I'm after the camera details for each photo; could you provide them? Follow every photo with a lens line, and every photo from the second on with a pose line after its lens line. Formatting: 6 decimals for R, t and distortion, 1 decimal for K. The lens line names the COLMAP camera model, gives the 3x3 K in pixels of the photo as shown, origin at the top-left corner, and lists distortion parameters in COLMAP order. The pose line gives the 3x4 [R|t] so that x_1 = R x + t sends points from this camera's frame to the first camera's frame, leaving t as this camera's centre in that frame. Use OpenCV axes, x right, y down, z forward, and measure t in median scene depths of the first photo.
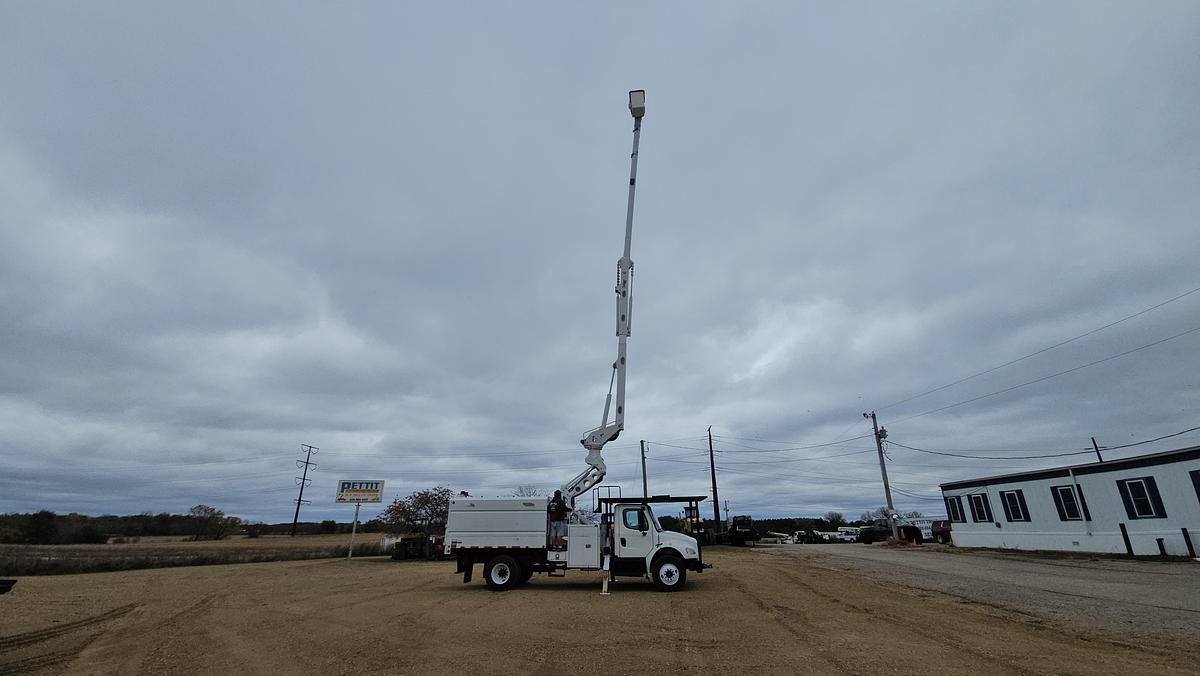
lens RADIAL K [[500.0, 0, 595.2], [0, 500.0, 338.0], [0, 0, 1]] dist [0.001331, -0.000102]
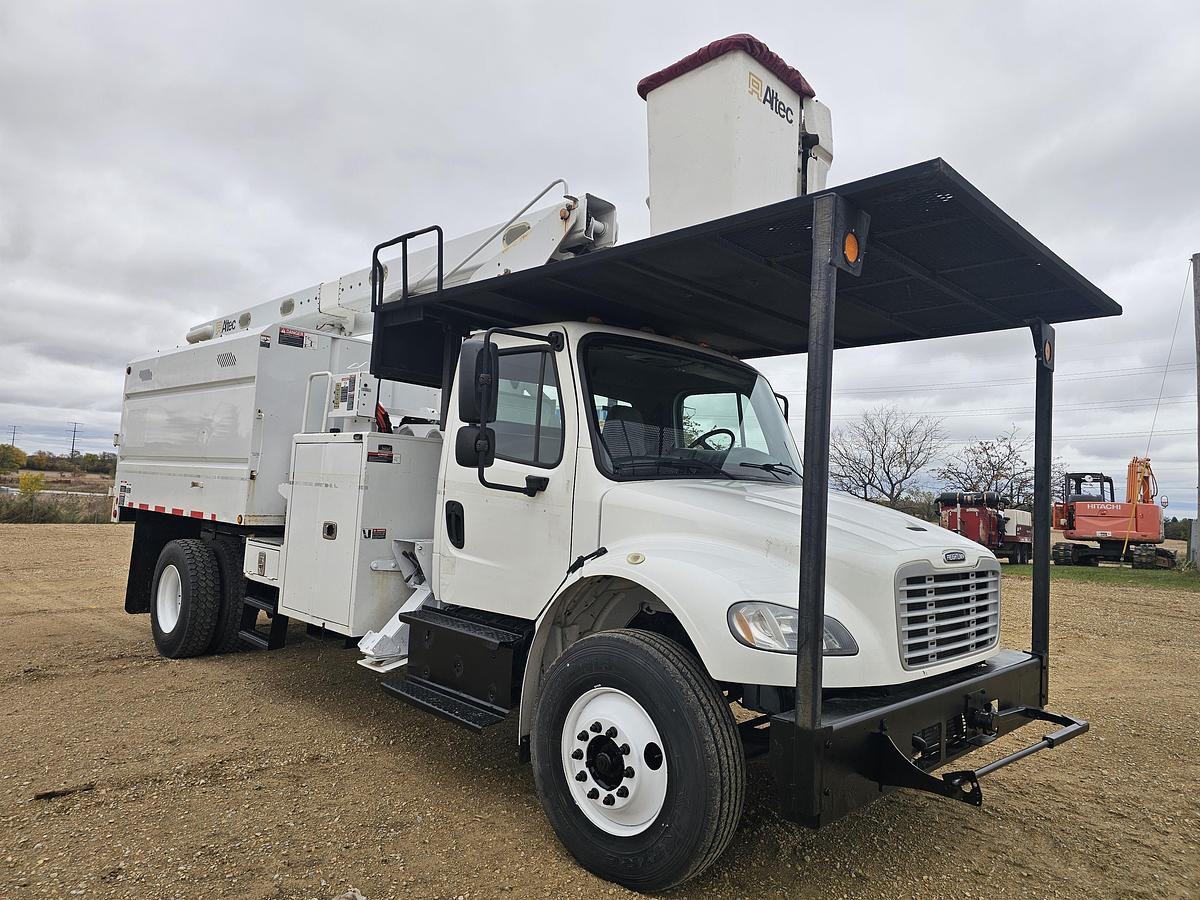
lens RADIAL K [[787.2, 0, 592.0], [0, 787.2, 433.7], [0, 0, 1]] dist [0.077898, -0.068389]
pose [[0.788347, 0.001209, -0.615230, 0.184252], [0.163628, 0.963570, 0.211563, 0.220985], [0.593072, -0.267454, 0.759430, 0.559791]]
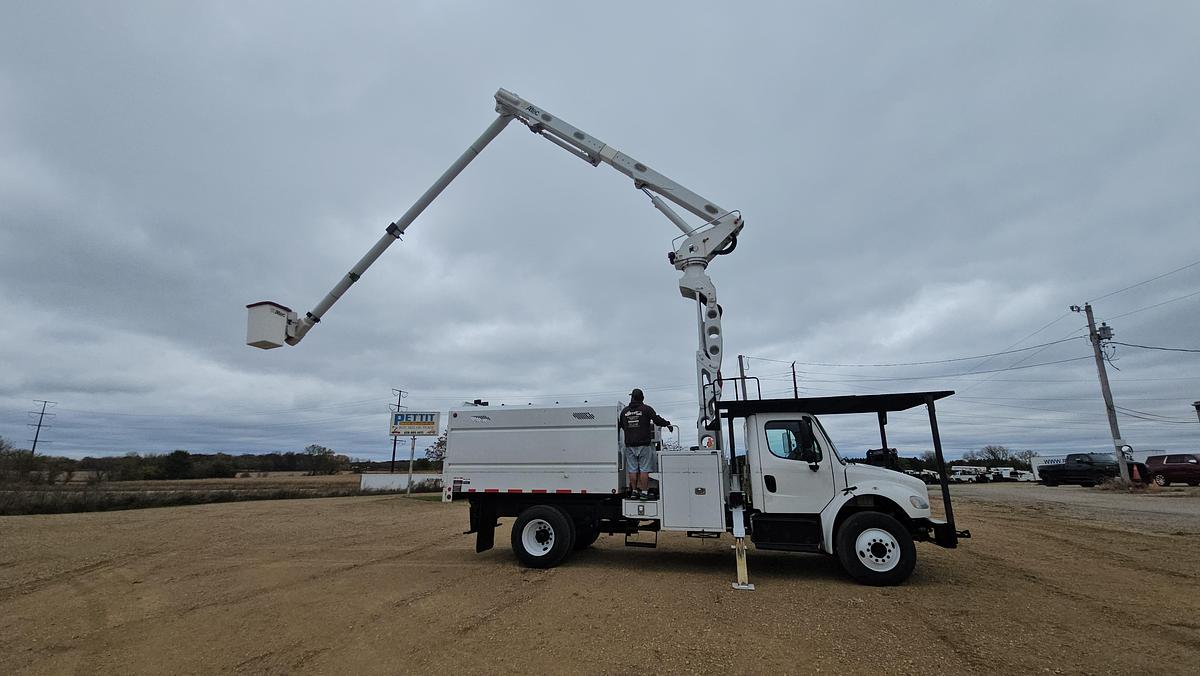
lens RADIAL K [[491.6, 0, 599.6], [0, 491.6, 346.3], [0, 0, 1]] dist [0.010722, 0.000004]
pose [[0.990241, -0.030850, -0.135912, -0.029581], [0.047680, 0.991338, 0.122374, 0.136647], [0.130959, -0.127660, 0.983134, 0.344338]]
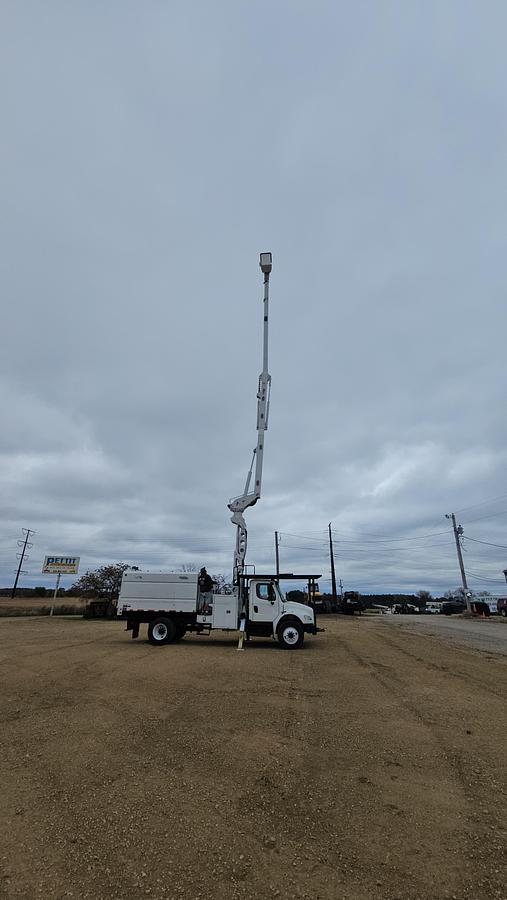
lens RADIAL K [[375.0, 0, 243.8], [0, 375.0, 444.0], [0, 0, 1]] dist [0.001331, -0.000102]
pose [[0.999717, 0.023188, -0.005292, 0.013979], [-0.023318, 0.999388, -0.026070, 0.005333], [0.004684, 0.026186, 0.999646, 0.014825]]
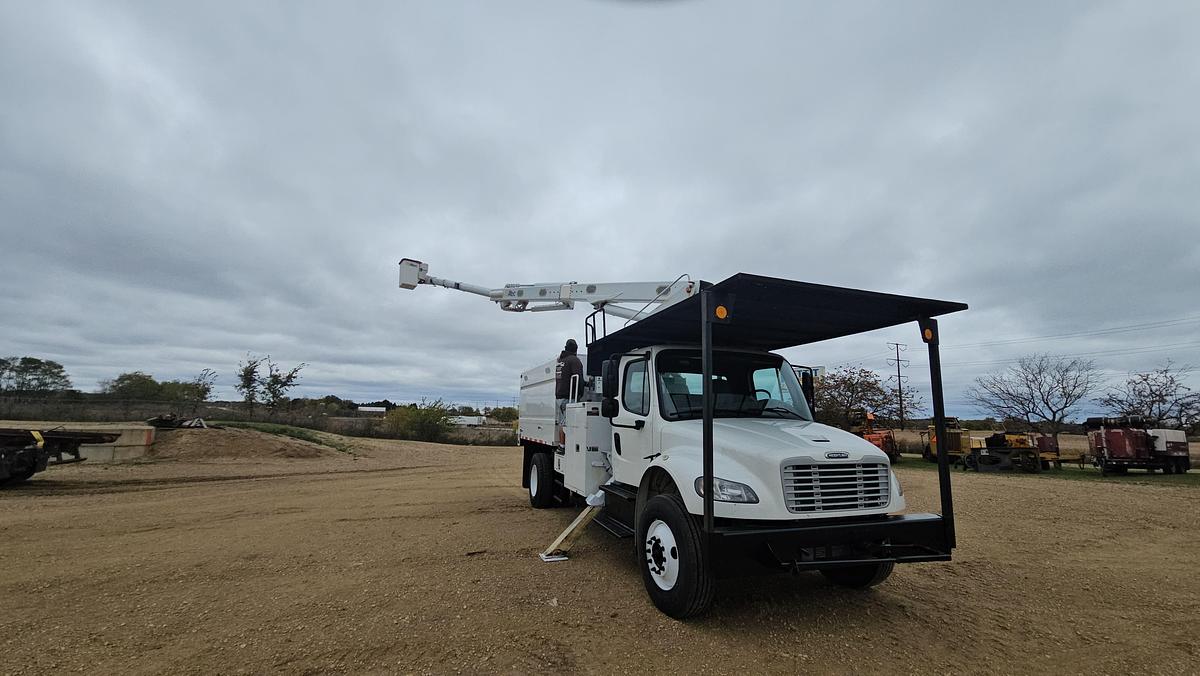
lens RADIAL K [[474.2, 0, 601.2], [0, 474.2, 342.5], [0, 0, 1]] dist [0.001789, 0.000189]
pose [[0.444470, -0.130448, -0.886245, 0.261432], [0.295191, 0.955409, 0.007416, 0.222831], [0.845759, -0.264908, 0.463158, 0.573051]]
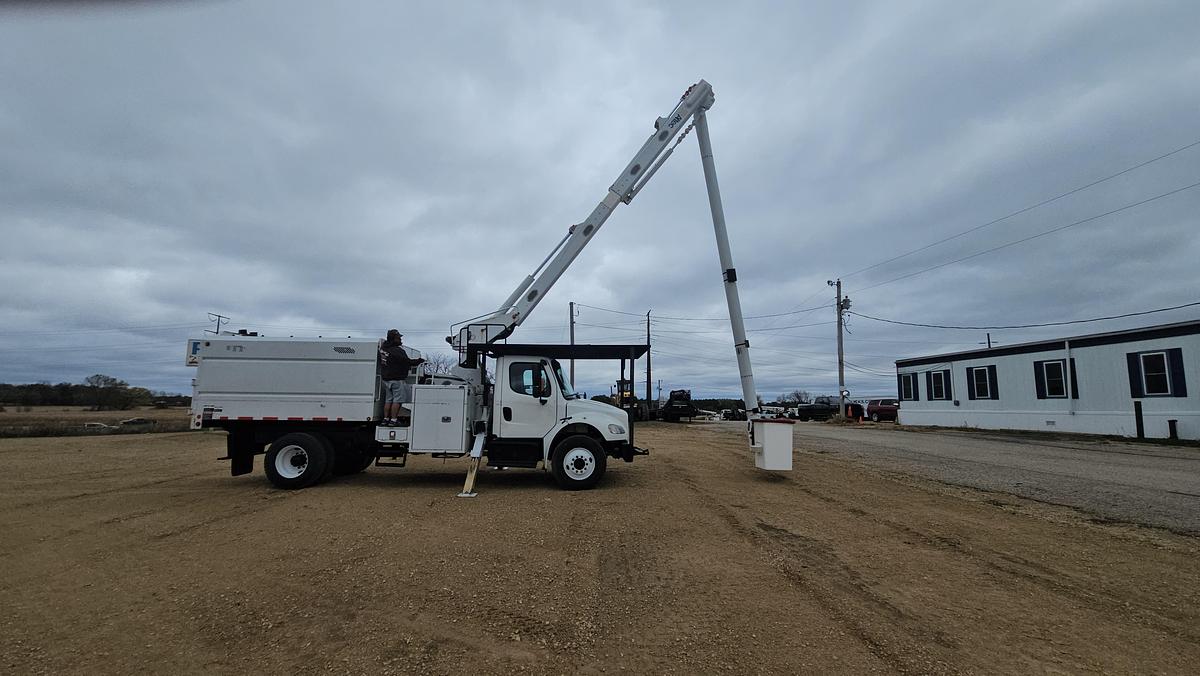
lens RADIAL K [[495.4, 0, 602.7], [0, 495.4, 342.6], [0, 0, 1]] dist [-0.000495, 0.000225]
pose [[0.990713, 0.031468, 0.132279, 0.060202], [-0.061601, 0.971160, 0.230334, 0.122710], [-0.121216, -0.236343, 0.964079, 0.293332]]
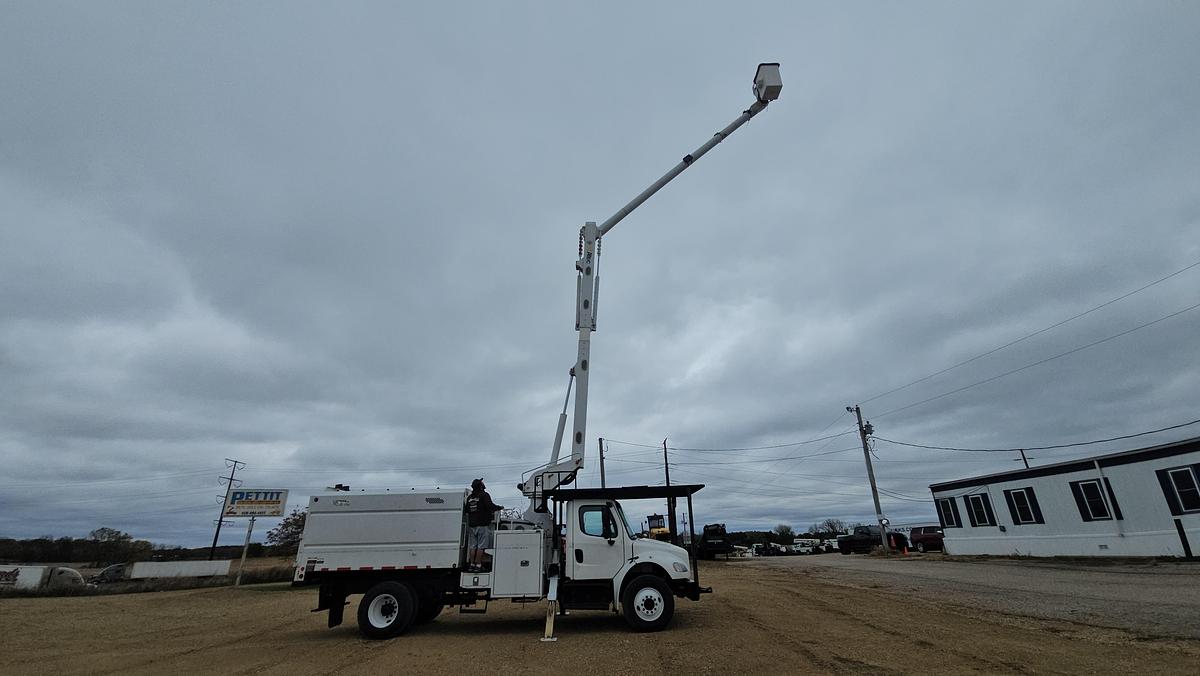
lens RADIAL K [[494.7, 0, 600.0], [0, 494.7, 338.0], [0, 0, 1]] dist [0.008311, -0.006734]
pose [[0.995030, 0.021111, 0.097311, 0.009578], [-0.017898, 0.999269, -0.033768, 0.097721], [-0.097953, 0.031859, 0.994681, 0.231872]]
